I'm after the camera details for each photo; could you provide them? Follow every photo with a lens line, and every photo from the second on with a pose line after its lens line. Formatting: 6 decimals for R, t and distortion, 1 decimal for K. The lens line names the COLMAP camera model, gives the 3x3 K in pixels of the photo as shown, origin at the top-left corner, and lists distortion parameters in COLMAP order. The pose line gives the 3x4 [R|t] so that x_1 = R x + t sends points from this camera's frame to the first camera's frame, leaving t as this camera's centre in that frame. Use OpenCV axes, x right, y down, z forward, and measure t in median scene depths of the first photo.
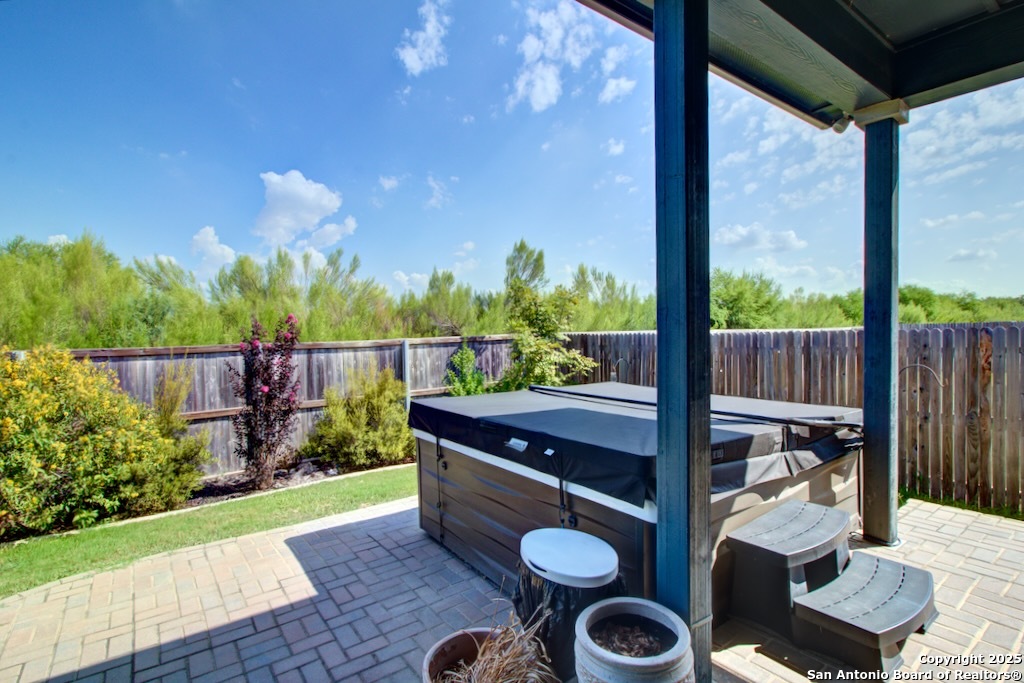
lens RADIAL K [[489.3, 0, 512.0], [0, 489.3, 328.7], [0, 0, 1]] dist [-0.002204, 0.000142]
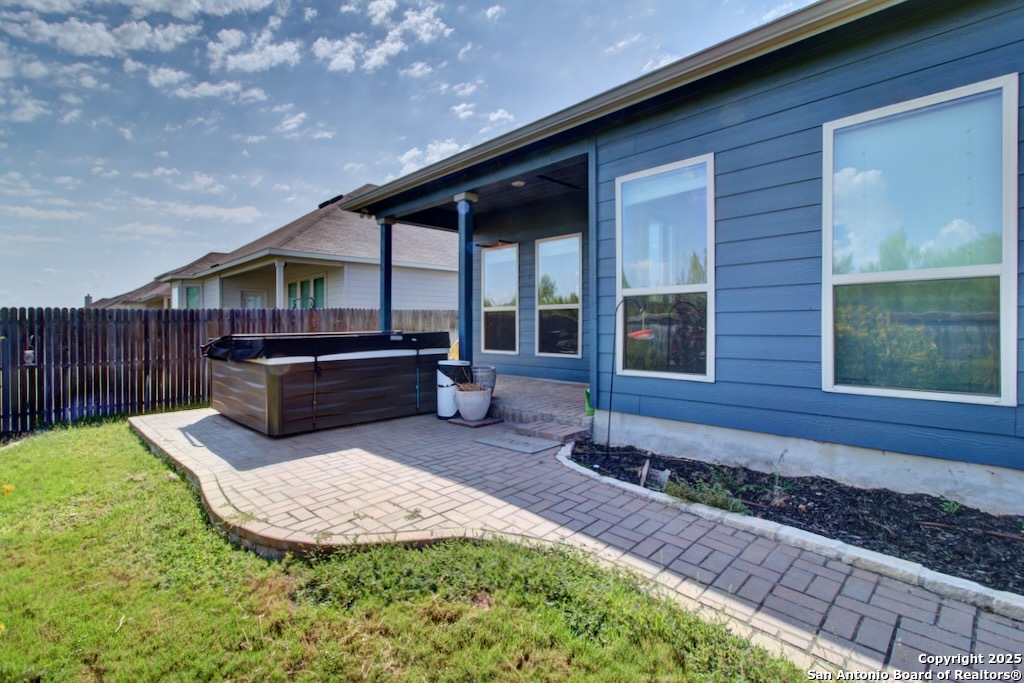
lens RADIAL K [[489.3, 0, 512.0], [0, 489.3, 328.7], [0, 0, 1]] dist [-0.002204, 0.000142]
pose [[-0.142729, 0.008102, 0.989729, -1.352615], [0.019689, 0.999792, -0.005345, 0.125623], [-0.989566, 0.018724, -0.142859, 0.495943]]
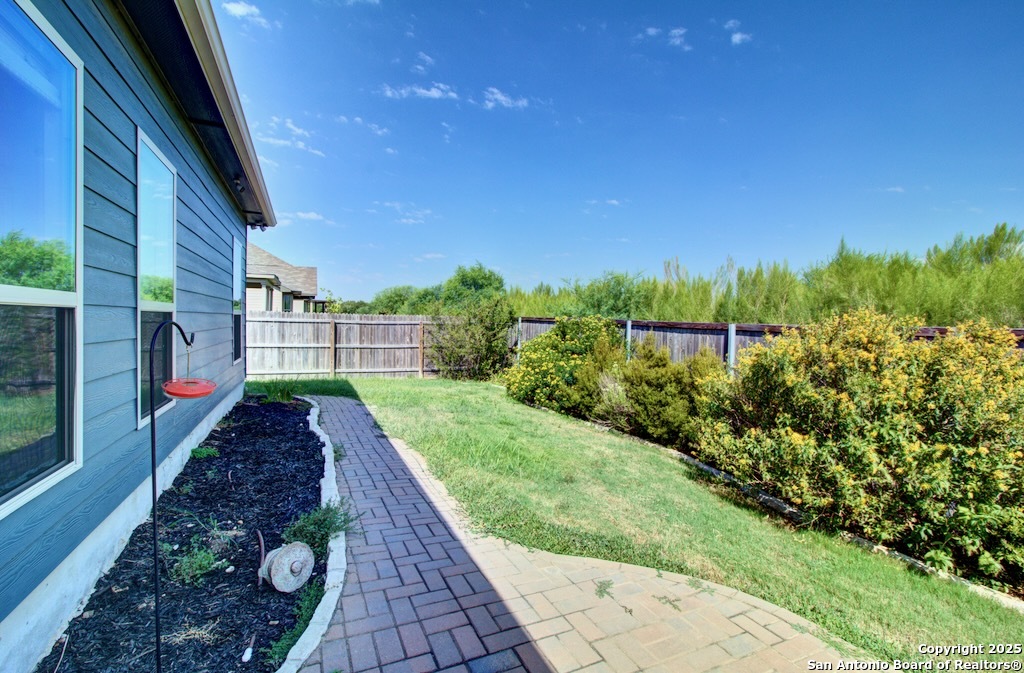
lens RADIAL K [[466.8, 0, 512.0], [0, 466.8, 324.7], [0, 0, 1]] dist [-0.004737, 0.000187]
pose [[-0.216715, 0.016947, -0.976088, -0.105409], [-0.024072, 0.999453, 0.022698, 0.052901], [0.975938, 0.028416, -0.216188, 0.542403]]
